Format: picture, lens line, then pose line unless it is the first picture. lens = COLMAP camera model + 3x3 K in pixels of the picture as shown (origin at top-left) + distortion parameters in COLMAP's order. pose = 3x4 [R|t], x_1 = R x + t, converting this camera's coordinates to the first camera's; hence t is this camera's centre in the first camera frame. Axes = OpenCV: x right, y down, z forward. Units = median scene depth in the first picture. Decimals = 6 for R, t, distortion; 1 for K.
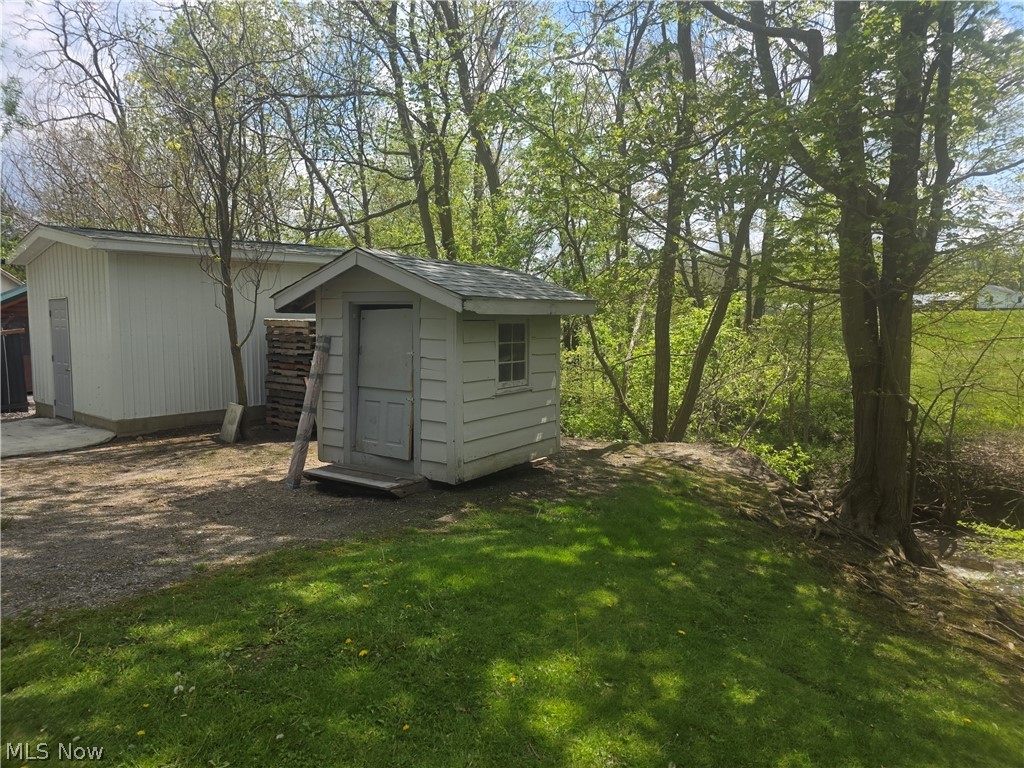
lens RADIAL K [[706.9, 0, 508.6], [0, 706.9, 384.2], [0, 0, 1]] dist [0.060840, -0.060177]
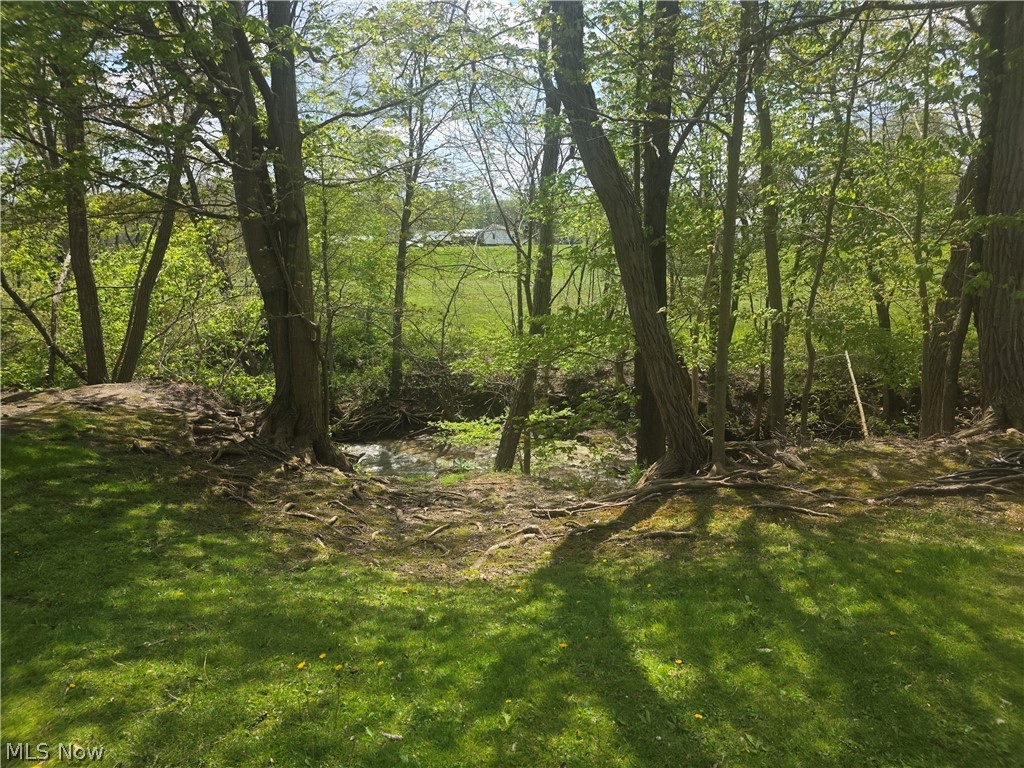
lens RADIAL K [[706.9, 0, 513.1], [0, 706.9, 384.2], [0, 0, 1]] dist [0.060840, -0.060177]
pose [[0.794586, -0.112131, 0.596707, 0.133495], [0.056191, 0.992161, 0.111619, 0.011934], [-0.604545, -0.055162, 0.794658, -0.070106]]
